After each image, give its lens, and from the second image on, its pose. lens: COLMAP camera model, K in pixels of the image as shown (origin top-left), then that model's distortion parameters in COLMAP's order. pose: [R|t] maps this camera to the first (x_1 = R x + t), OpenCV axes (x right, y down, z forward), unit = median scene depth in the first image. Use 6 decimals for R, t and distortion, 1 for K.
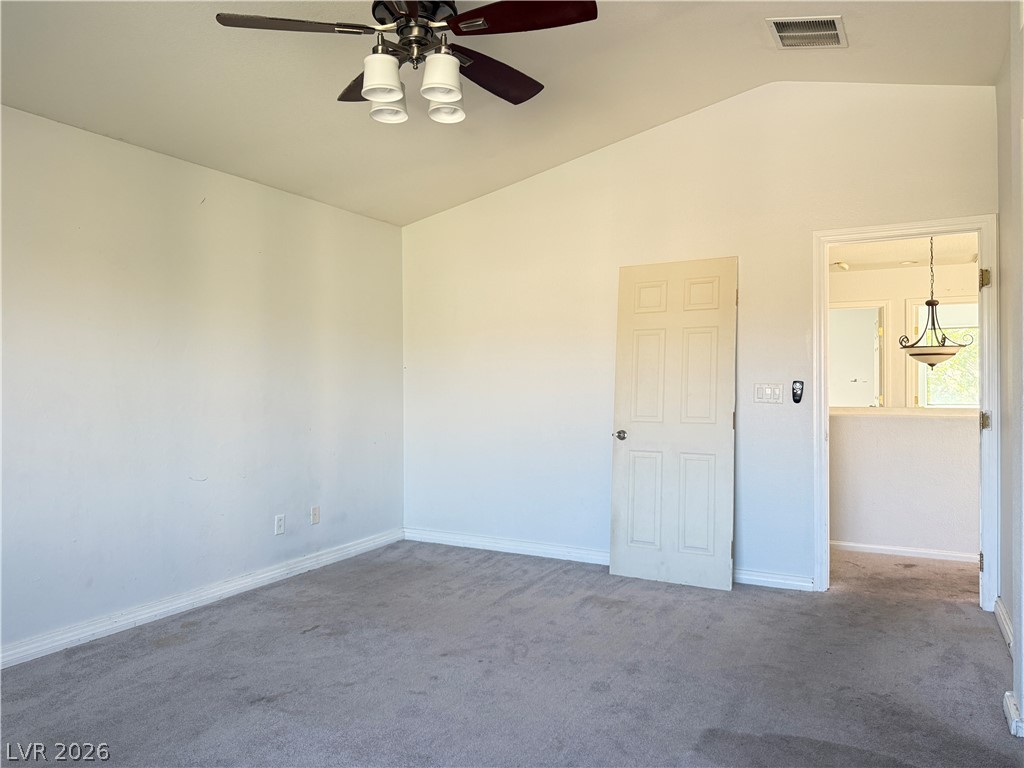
lens RADIAL K [[722.7, 0, 509.5], [0, 722.7, 382.2], [0, 0, 1]] dist [0.053287, -0.077080]
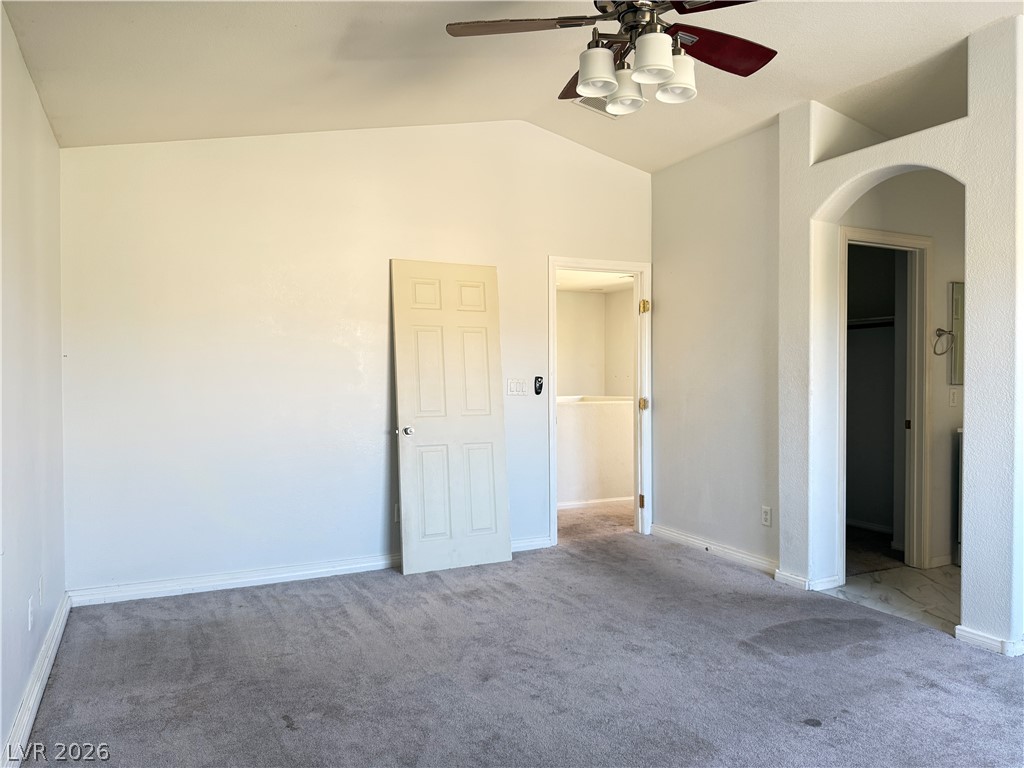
lens RADIAL K [[722.7, 0, 507.1], [0, 722.7, 379.7], [0, 0, 1]] dist [0.053287, -0.077080]
pose [[0.579131, -0.001575, 0.815233, -0.621772], [-0.001185, 0.999995, 0.002774, -0.000055], [-0.815233, -0.002573, 0.579127, 0.348699]]
